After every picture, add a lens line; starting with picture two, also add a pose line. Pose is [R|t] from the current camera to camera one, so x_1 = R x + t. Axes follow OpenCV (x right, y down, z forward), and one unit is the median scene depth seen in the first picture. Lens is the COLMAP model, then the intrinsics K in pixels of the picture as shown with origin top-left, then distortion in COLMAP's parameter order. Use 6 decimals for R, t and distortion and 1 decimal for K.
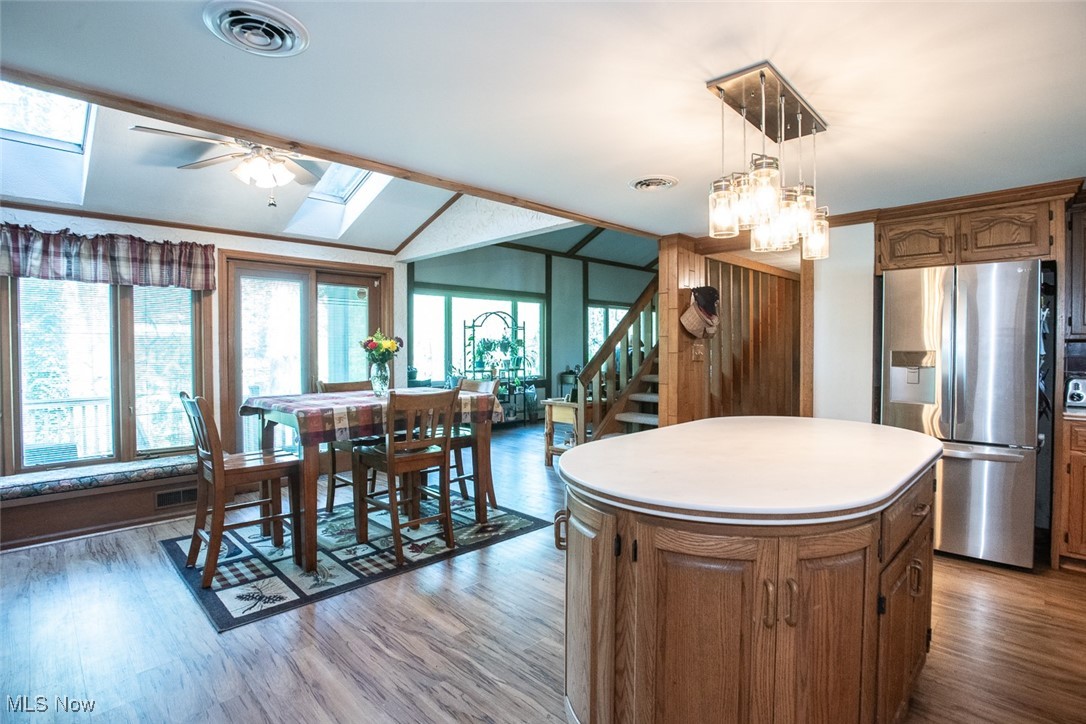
lens RADIAL K [[526.0, 0, 549.0], [0, 526.0, 356.7], [0, 0, 1]] dist [-0.043945, 0.001000]
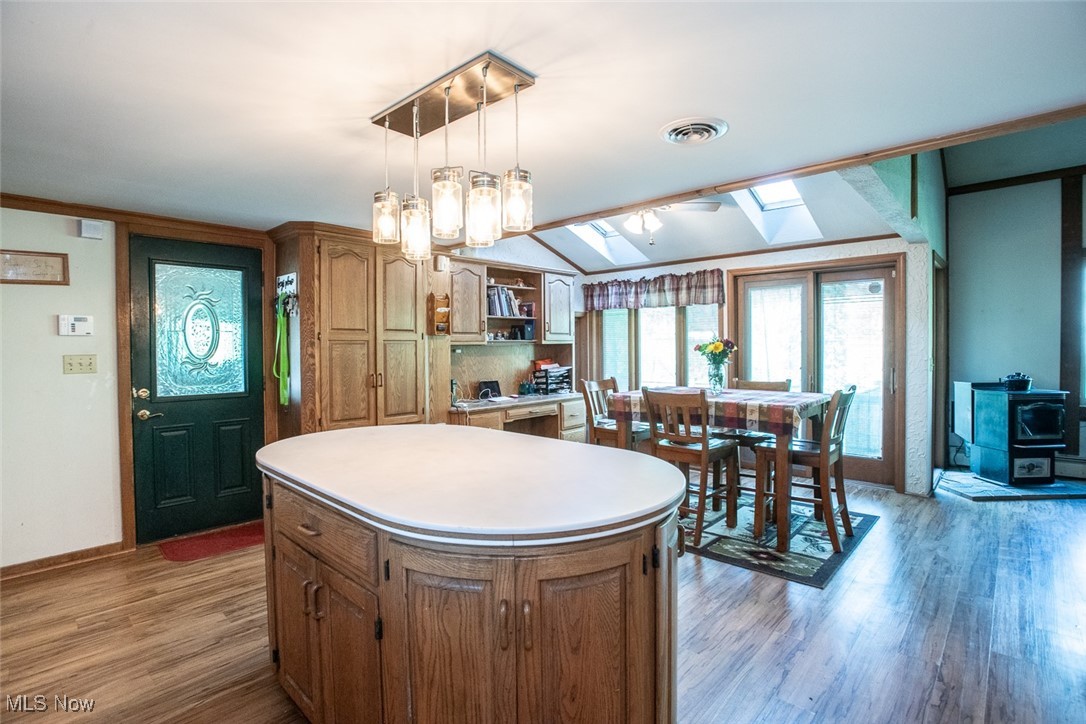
lens RADIAL K [[526.0, 0, 547.2], [0, 526.0, 358.9], [0, 0, 1]] dist [-0.043945, 0.001000]
pose [[0.049370, 0.017366, -0.998630, 0.700760], [-0.012668, 0.999779, 0.016760, -0.009612], [0.998700, 0.011823, 0.049579, 0.568821]]
